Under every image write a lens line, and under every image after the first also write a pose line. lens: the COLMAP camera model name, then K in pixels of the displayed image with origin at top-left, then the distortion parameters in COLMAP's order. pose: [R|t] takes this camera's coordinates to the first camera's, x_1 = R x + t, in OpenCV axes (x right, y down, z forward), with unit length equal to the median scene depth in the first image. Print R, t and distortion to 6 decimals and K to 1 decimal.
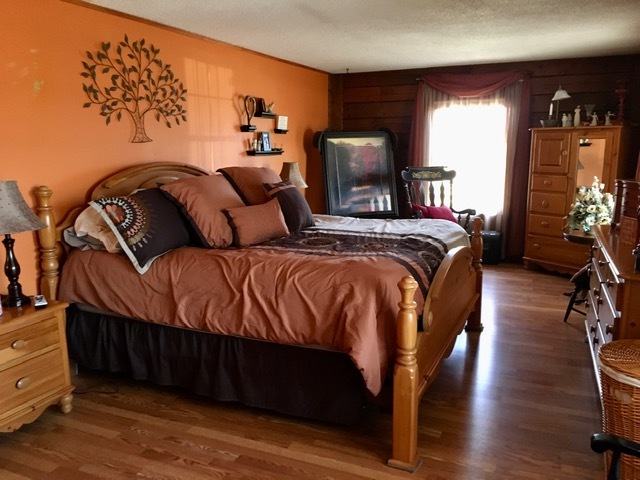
lens RADIAL K [[543.3, 0, 319.2], [0, 543.3, 241.9], [0, 0, 1]] dist [0.083938, -0.101237]
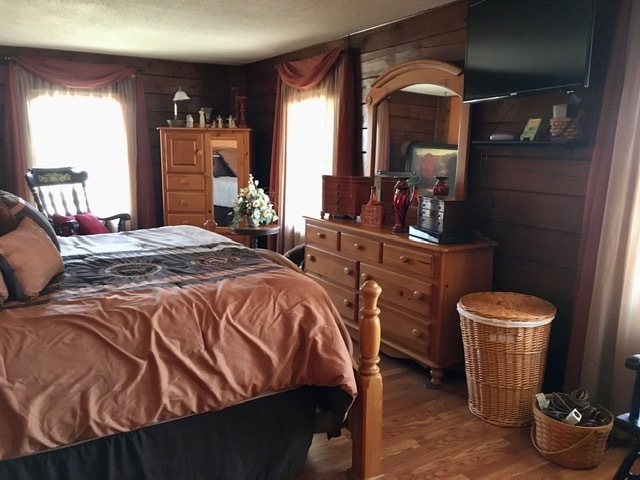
lens RADIAL K [[543.3, 0, 321.2], [0, 543.3, 238.7], [0, 0, 1]] dist [0.083938, -0.101237]
pose [[0.588841, -0.124871, 0.798544, -0.304534], [0.129550, 0.989801, 0.059248, -0.036753], [-0.797799, 0.068564, 0.599013, 0.239230]]
